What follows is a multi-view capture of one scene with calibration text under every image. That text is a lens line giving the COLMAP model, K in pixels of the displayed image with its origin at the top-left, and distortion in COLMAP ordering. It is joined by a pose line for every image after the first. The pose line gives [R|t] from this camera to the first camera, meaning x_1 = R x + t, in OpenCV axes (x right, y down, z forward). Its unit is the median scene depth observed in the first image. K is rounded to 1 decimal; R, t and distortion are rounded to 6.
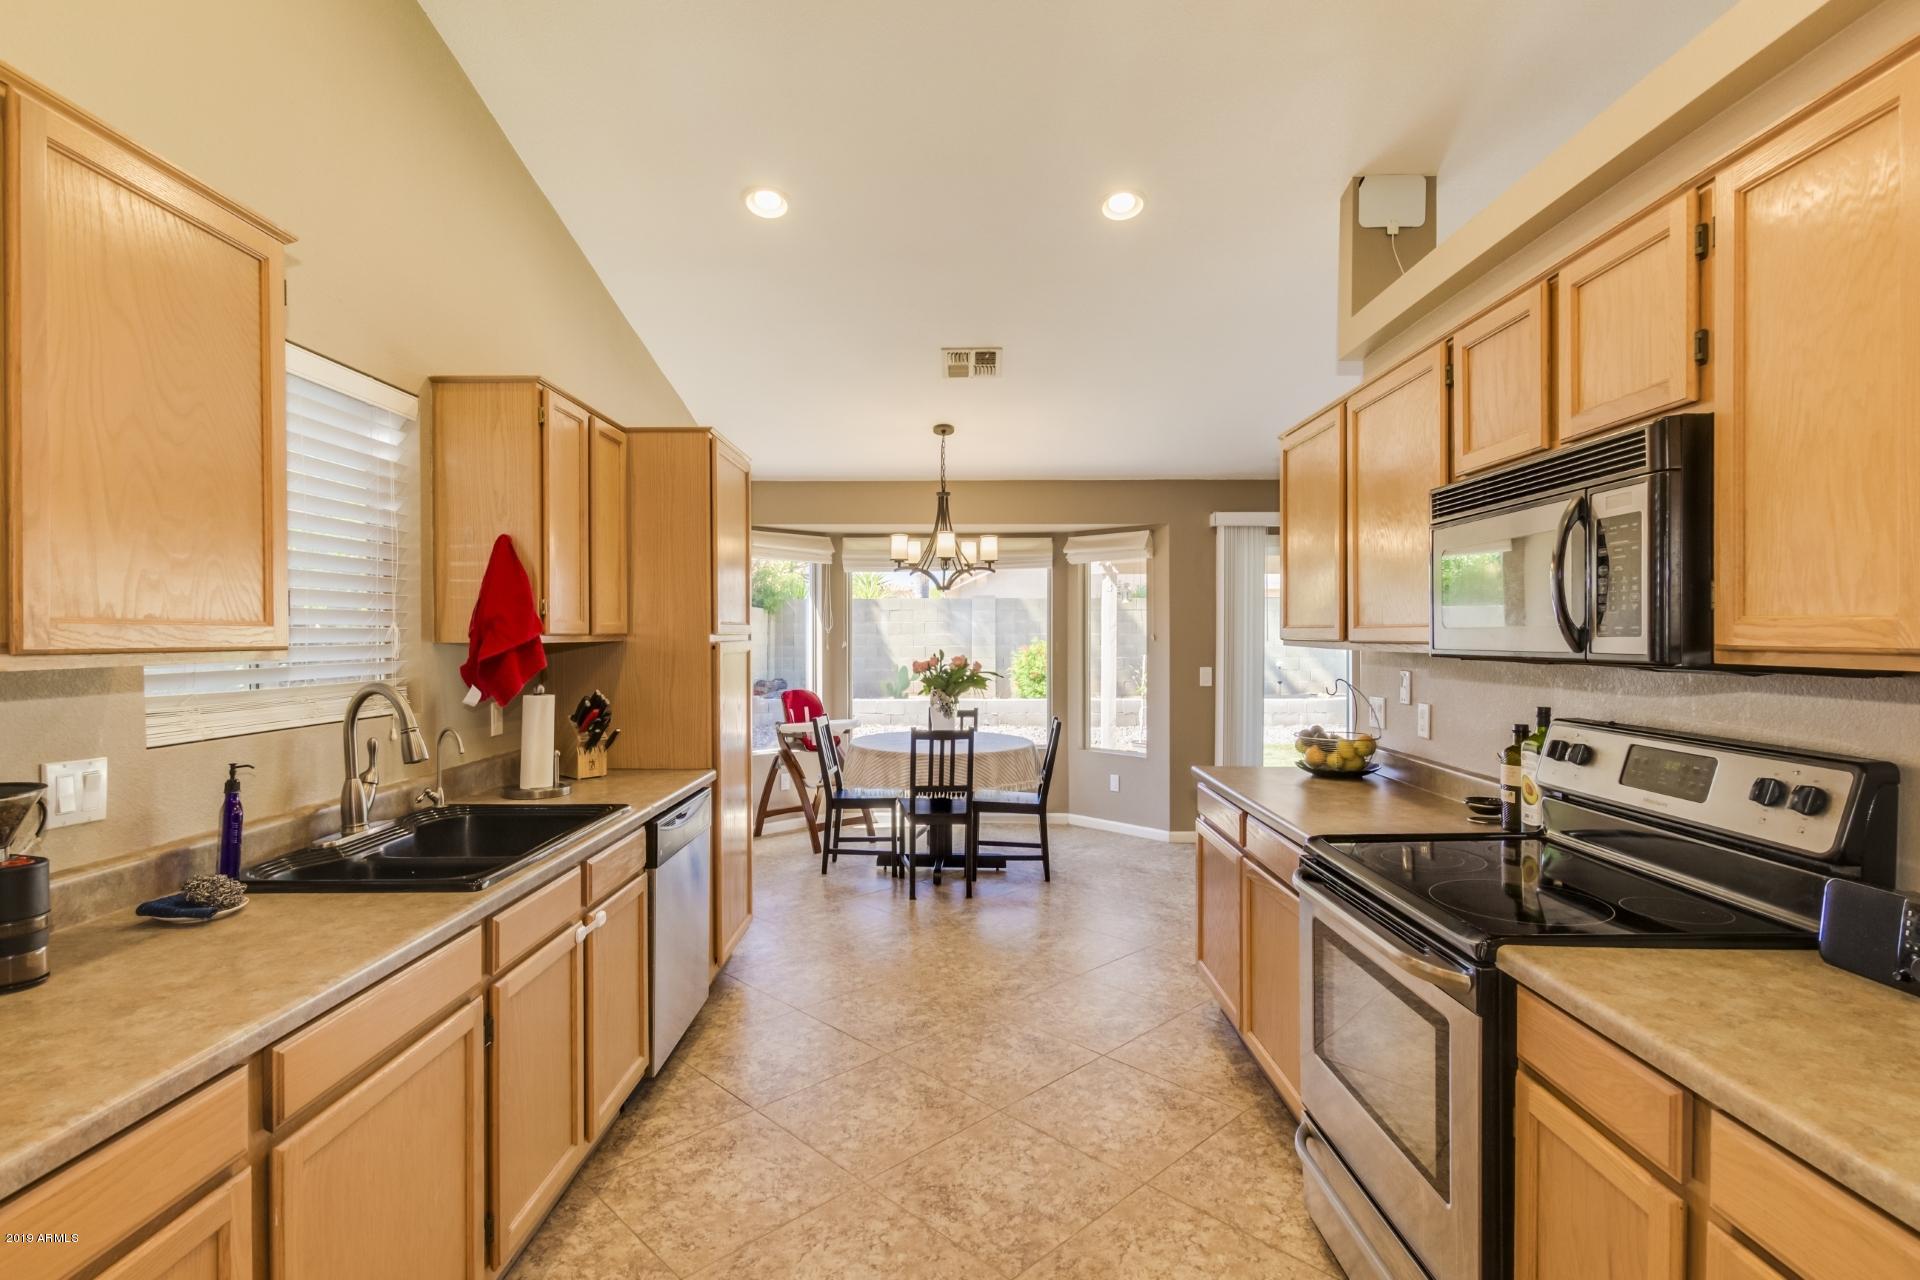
lens RADIAL K [[935.3, 0, 959.9], [0, 935.3, 643.4], [0, 0, 1]] dist [0.015953, -0.000033]
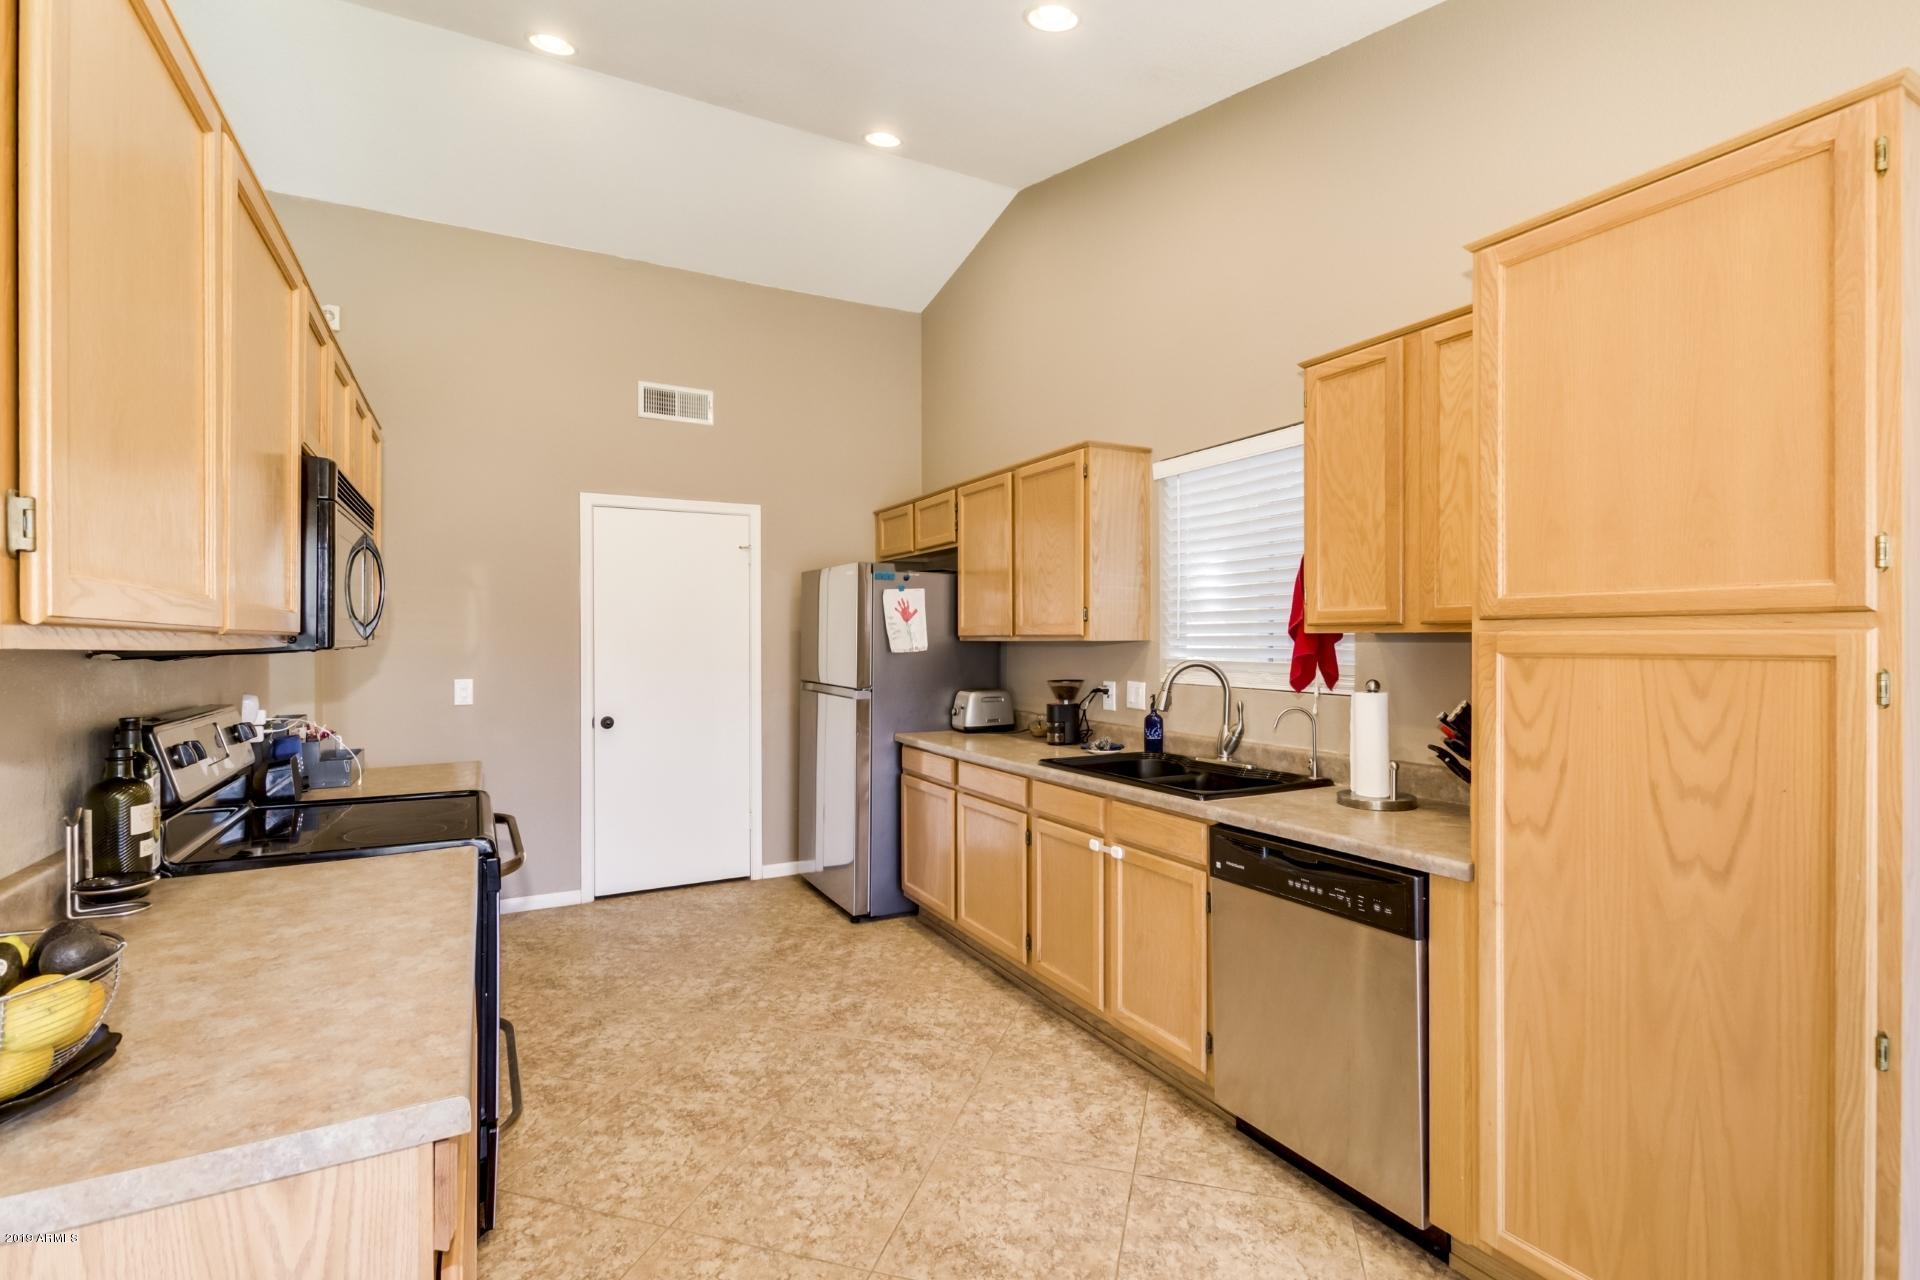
lens RADIAL K [[889.7, 0, 962.2], [0, 889.7, 640.1], [0, 0, 1]] dist [0.002626, 0.000194]
pose [[-0.879325, 0.004654, -0.476199, 0.292538], [-0.001572, 0.999918, 0.012677, -0.004896], [0.476219, 0.011896, -0.879246, 1.553985]]
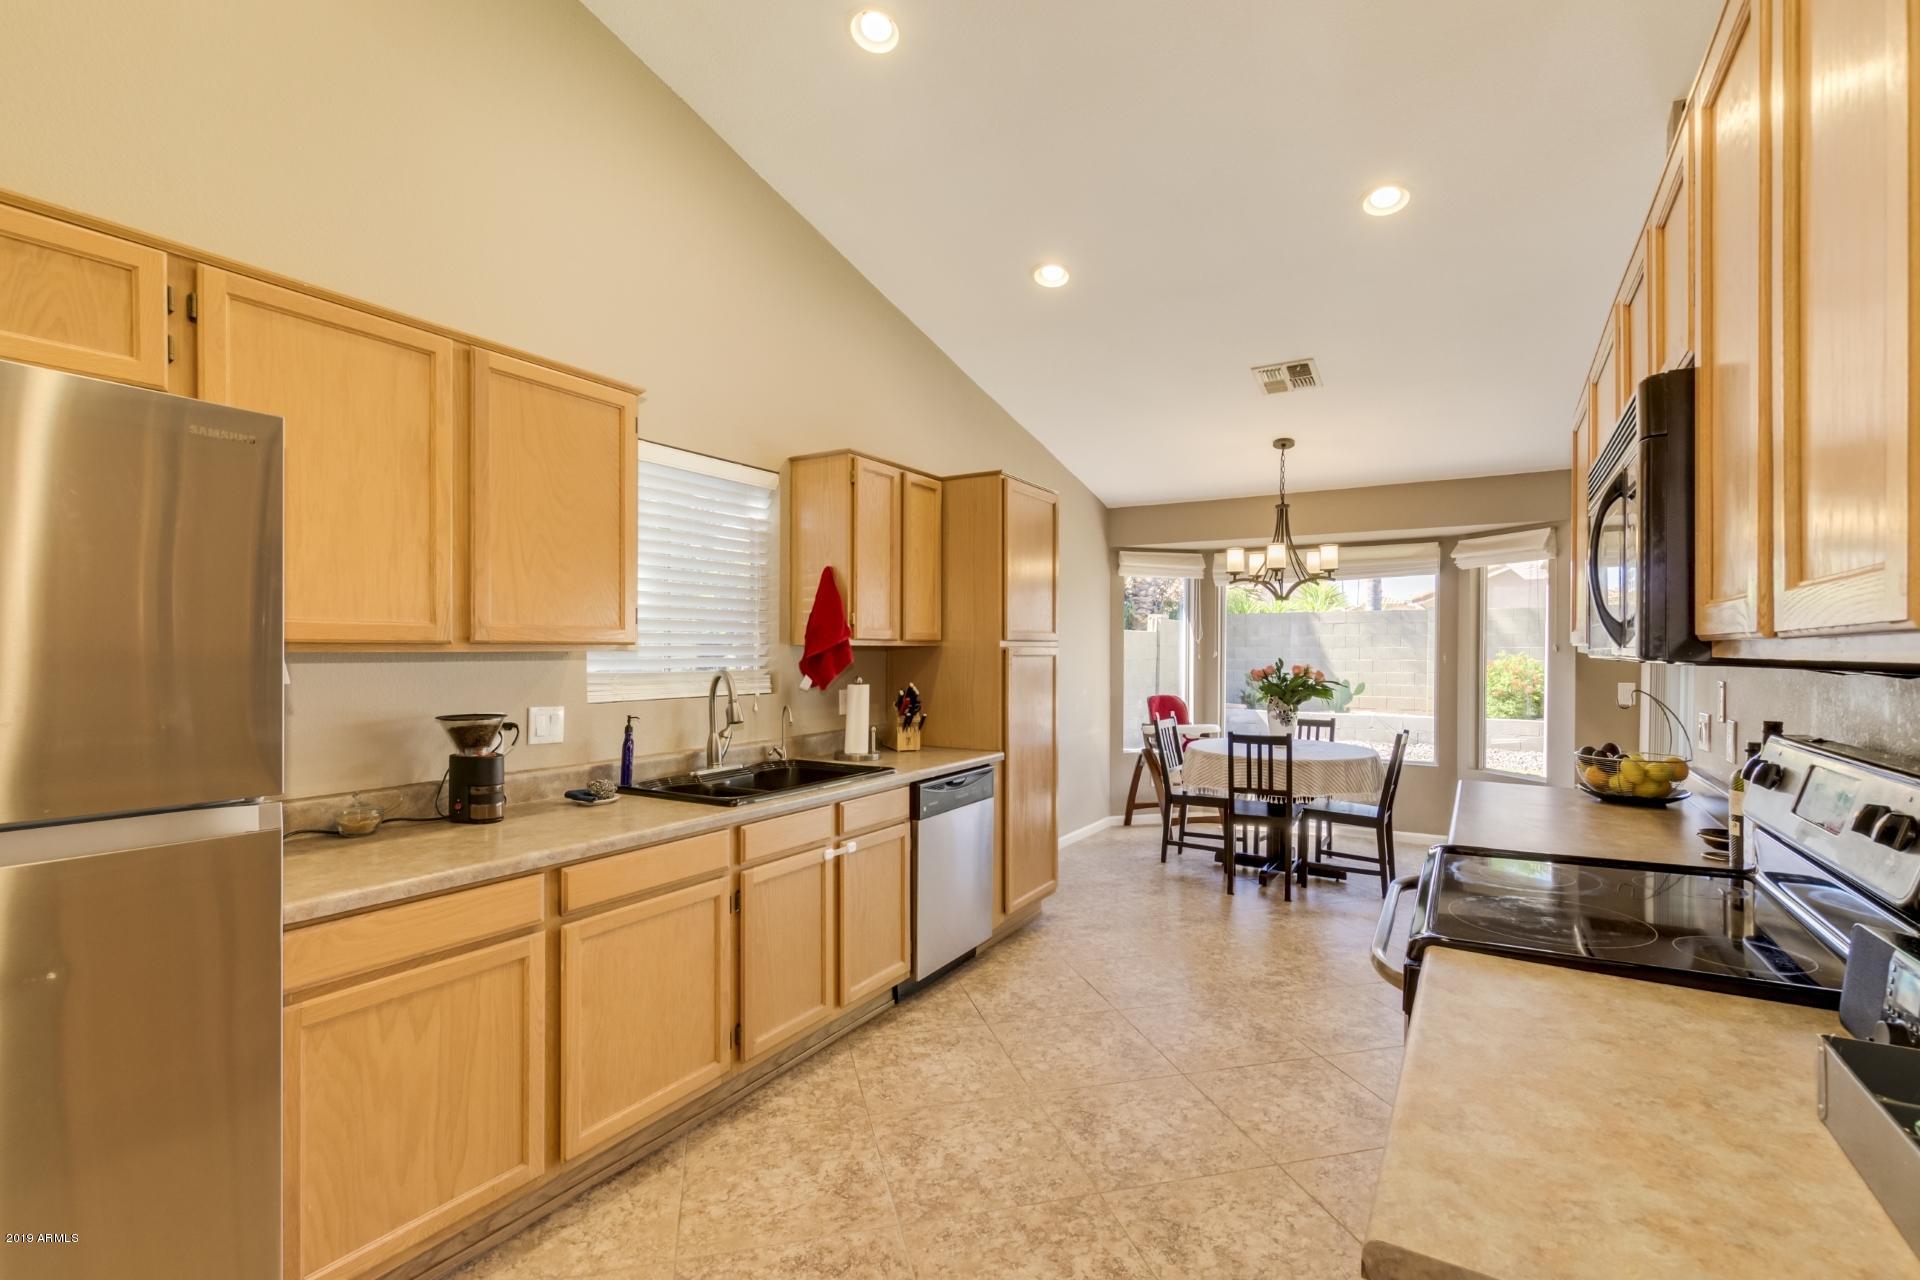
lens RADIAL K [[881.2, 0, 963.0], [0, 881.2, 657.6], [0, 0, 1]] dist [0.002984, -0.000056]
pose [[0.863856, 0.007418, -0.503683, 0.315786], [-0.007661, 0.999969, 0.001587, 0.013210], [0.503680, 0.002488, 0.863887, -0.014604]]
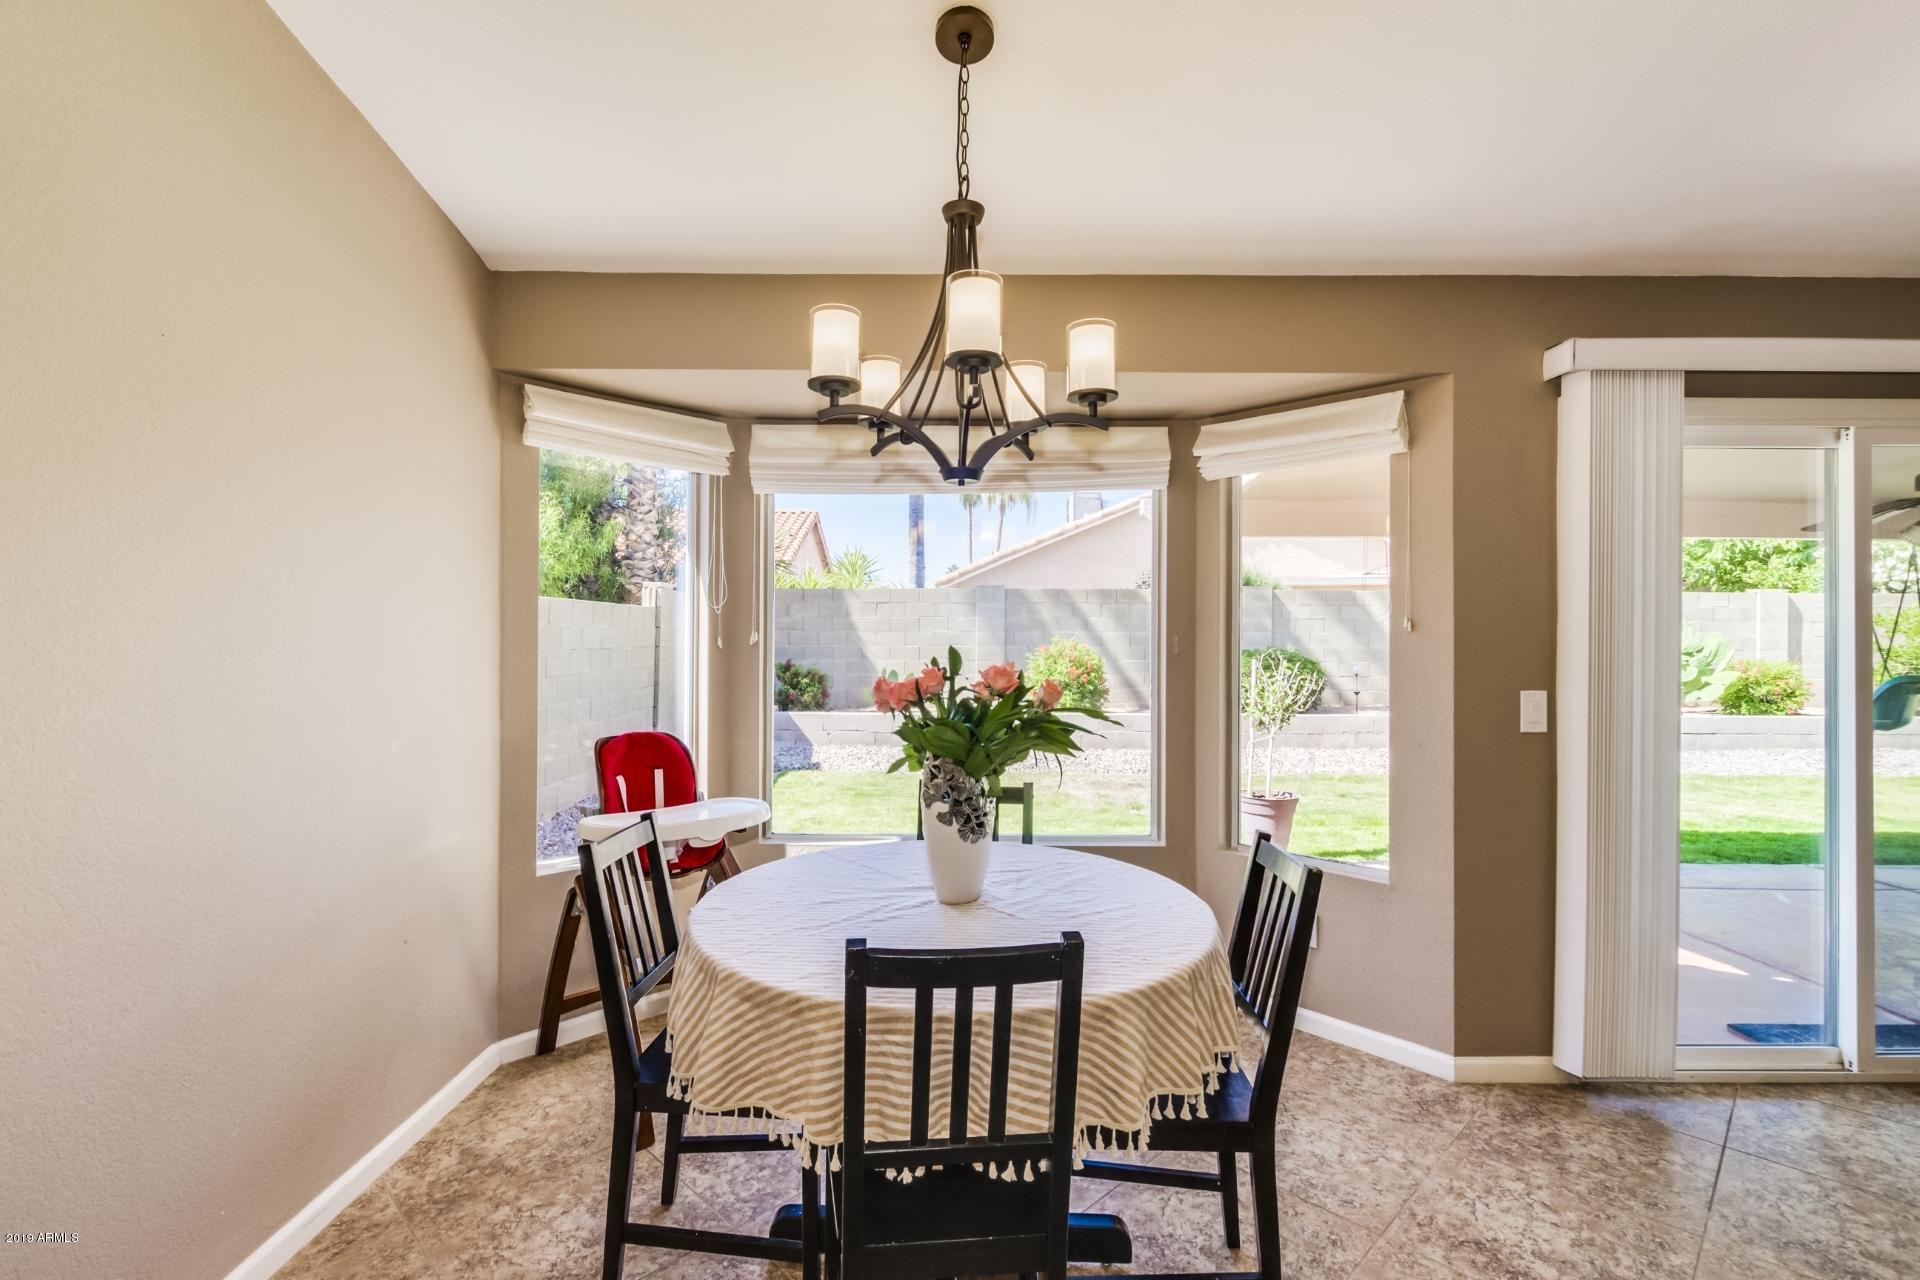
lens RADIAL K [[872.7, 0, 958.5], [0, 872.7, 647.7], [0, 0, 1]] dist [0.001908, -0.000232]
pose [[0.999963, 0.006299, 0.005828, -0.038048], [-0.006316, 0.999976, 0.003006, 0.011859], [-0.005809, -0.003042, 0.999978, 1.263347]]
